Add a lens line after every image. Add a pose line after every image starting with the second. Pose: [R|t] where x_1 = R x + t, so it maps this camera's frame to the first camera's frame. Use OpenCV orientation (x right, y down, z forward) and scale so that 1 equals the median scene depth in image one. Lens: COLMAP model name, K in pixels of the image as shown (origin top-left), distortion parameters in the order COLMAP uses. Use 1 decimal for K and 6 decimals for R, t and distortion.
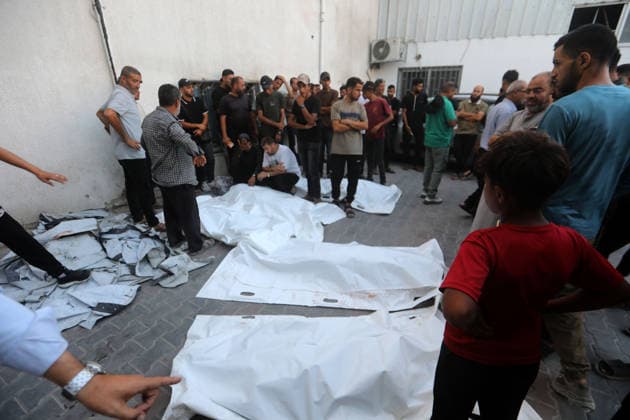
lens RADIAL K [[294.6, 0, 315.0], [0, 294.6, 210.0], [0, 0, 1]] dist [-0.052540, 0.017481]
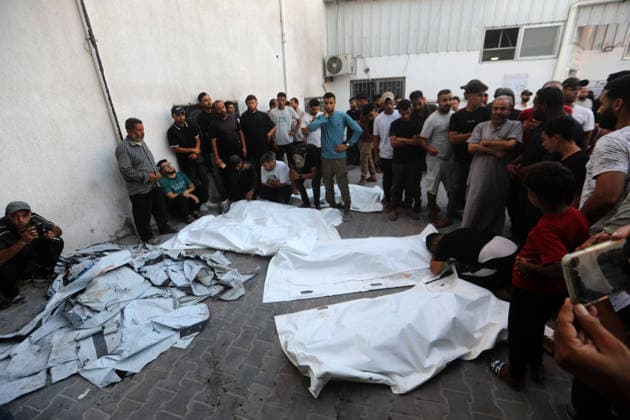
lens RADIAL K [[294.6, 0, 315.0], [0, 294.6, 210.0], [0, 0, 1]] dist [-0.052540, 0.017481]
pose [[0.972949, -0.123352, 0.195332, -0.216947], [0.126782, 0.991917, -0.005108, -0.015953], [-0.193124, 0.029734, 0.980724, -0.093550]]
